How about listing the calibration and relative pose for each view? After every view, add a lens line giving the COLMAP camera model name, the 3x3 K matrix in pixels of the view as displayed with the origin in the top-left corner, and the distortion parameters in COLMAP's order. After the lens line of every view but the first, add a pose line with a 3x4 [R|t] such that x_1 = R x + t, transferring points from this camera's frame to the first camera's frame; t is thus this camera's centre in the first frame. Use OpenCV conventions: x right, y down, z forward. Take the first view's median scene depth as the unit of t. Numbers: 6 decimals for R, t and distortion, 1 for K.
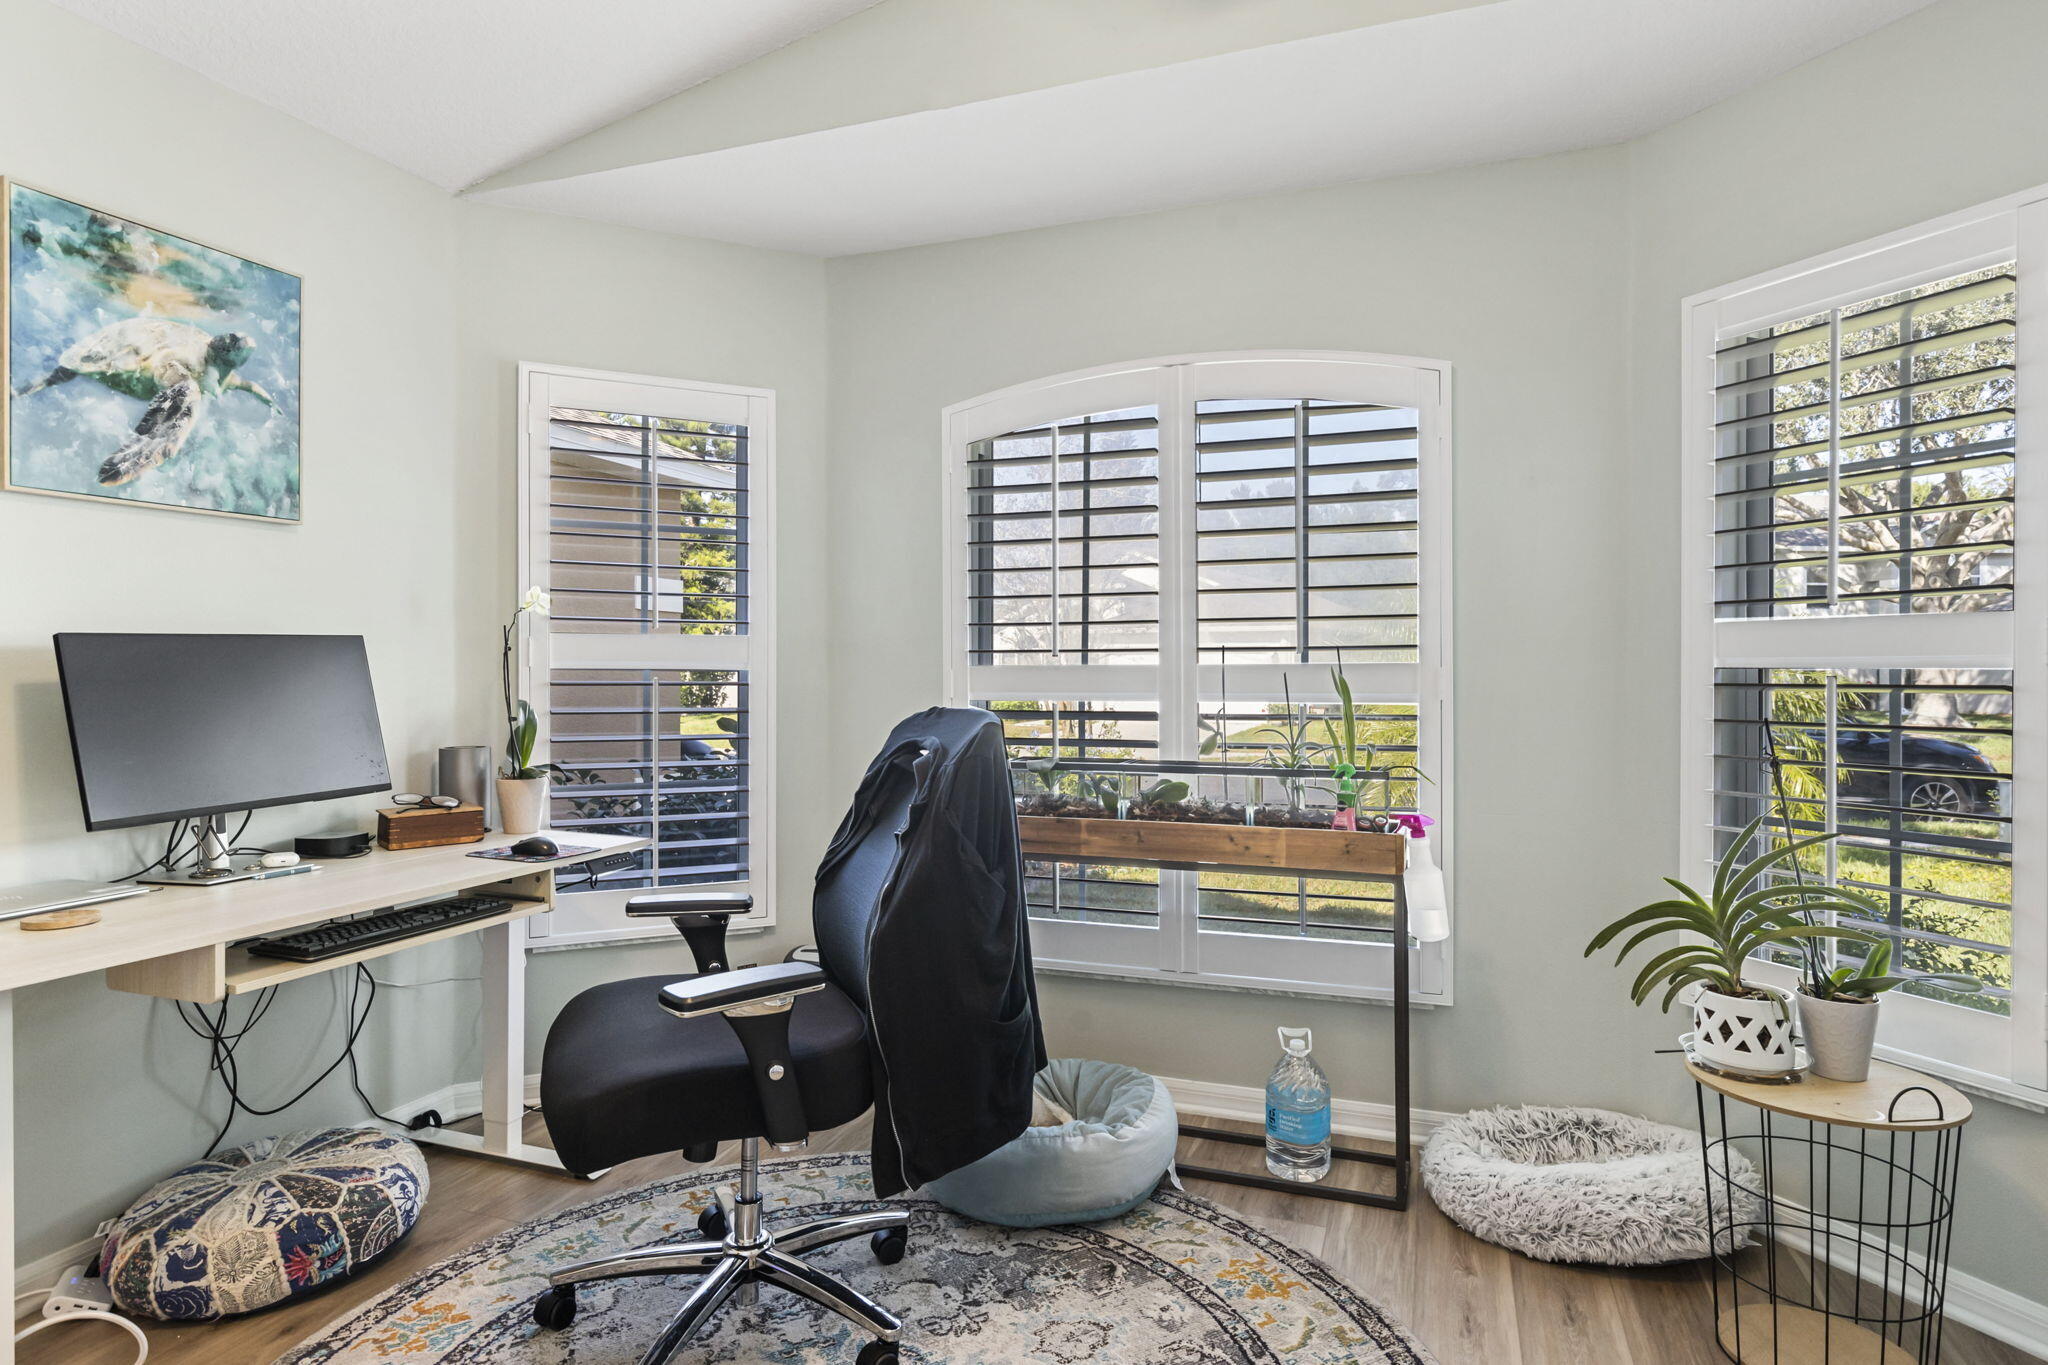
lens RADIAL K [[1137.6, 0, 1024.0], [0, 1137.6, 682.5], [0, 0, 1]] dist [0.003245, 0.000881]
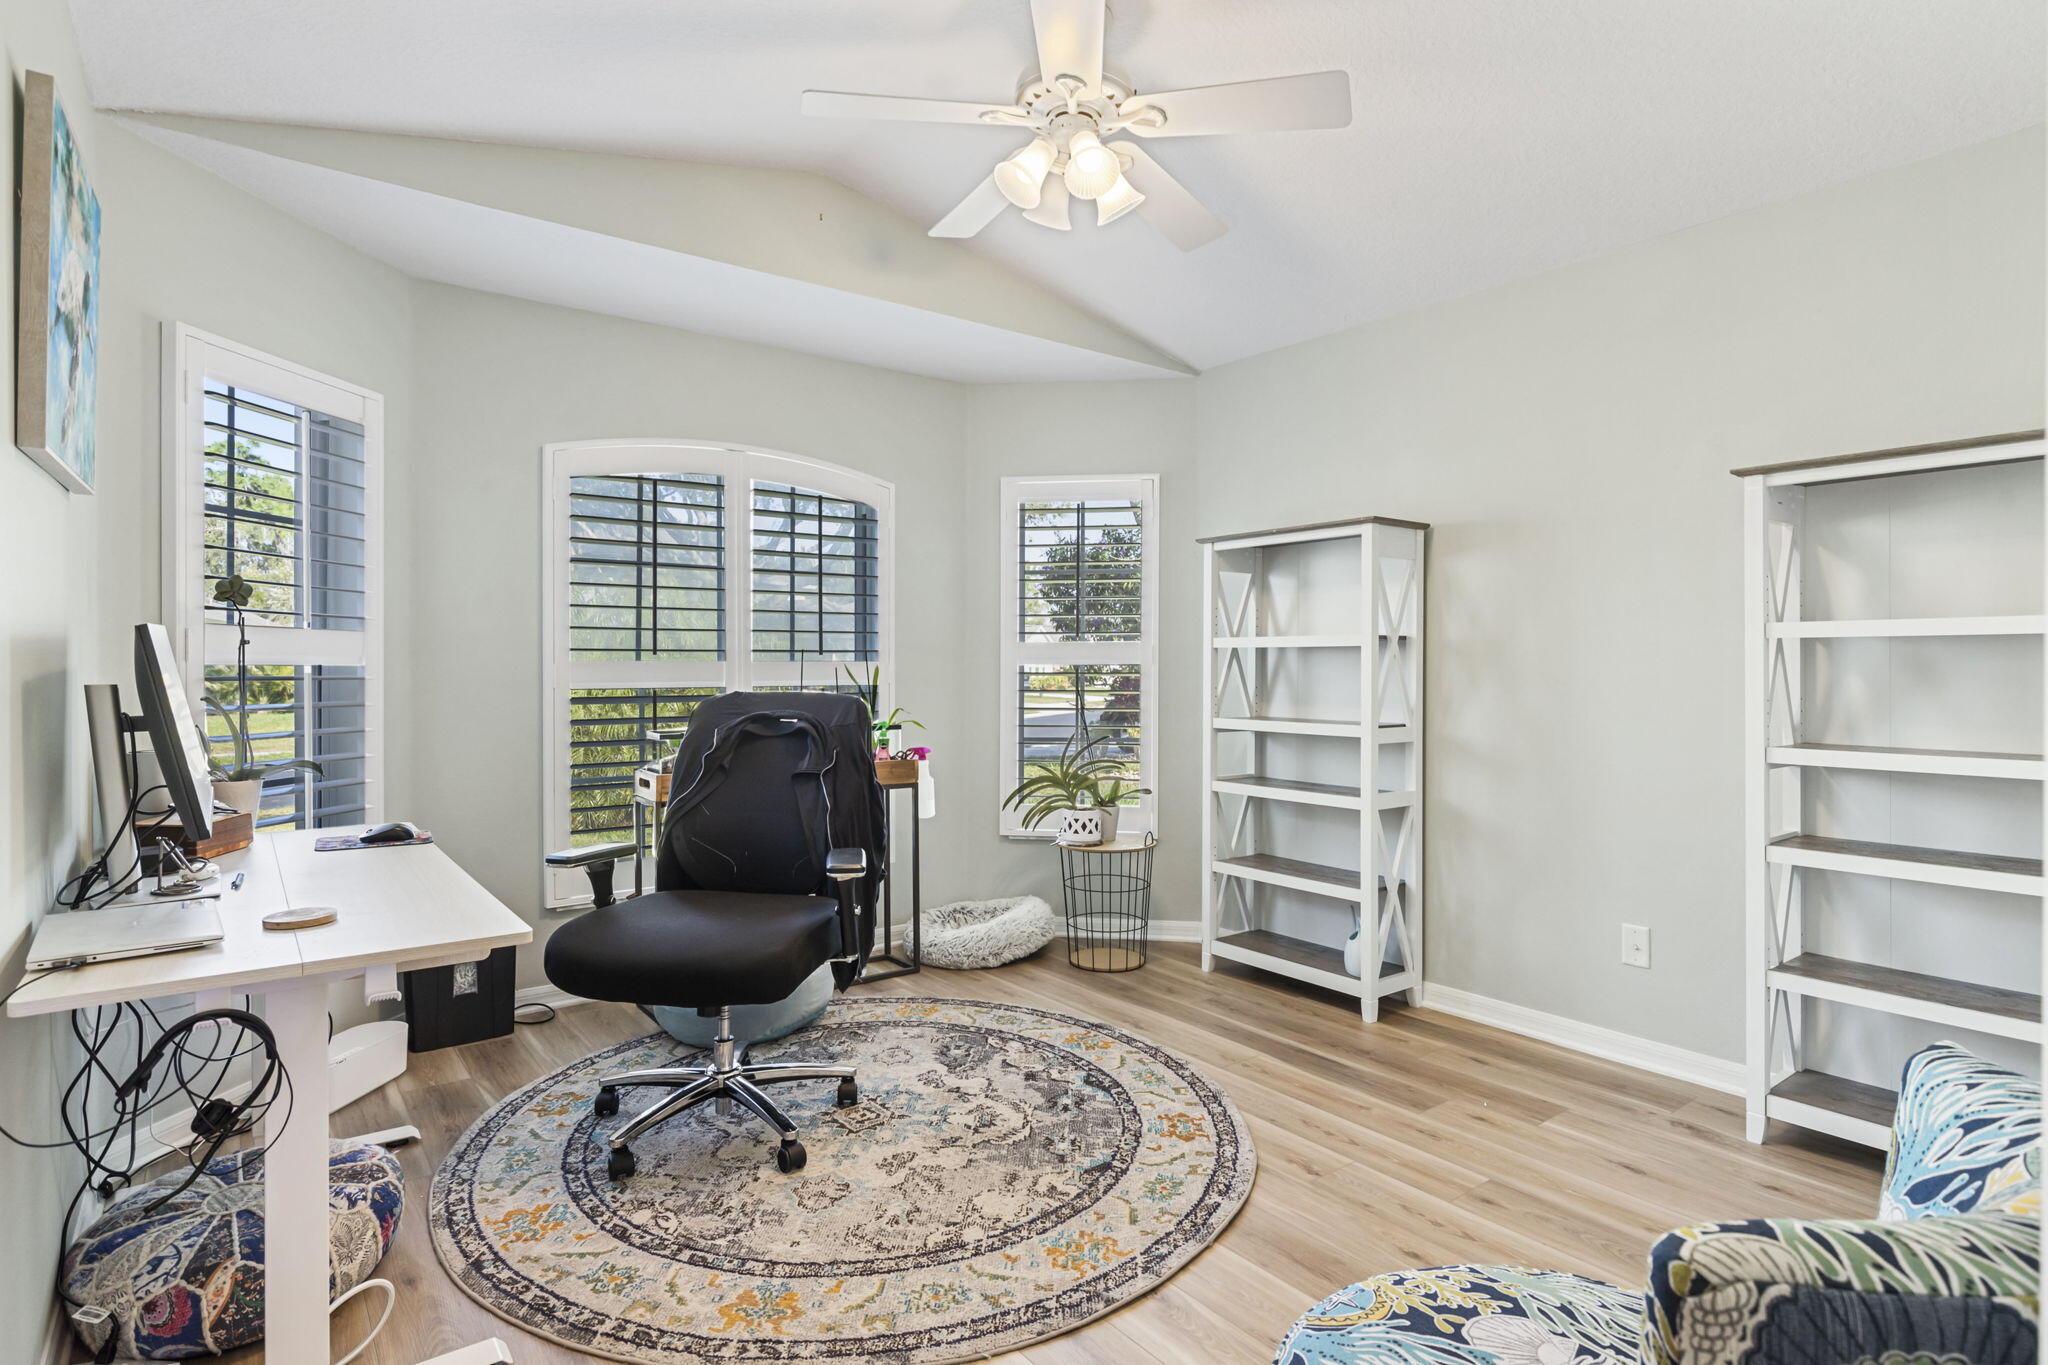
lens RADIAL K [[1046.7, 0, 1024.0], [0, 1046.7, 682.5], [0, 0, 1]] dist [-0.000633, 0.000089]
pose [[0.539512, -0.012118, 0.841891, -1.033934], [0.007784, 0.999925, 0.009405, 0.001780], [-0.841942, 0.001480, 0.539566, -0.012647]]
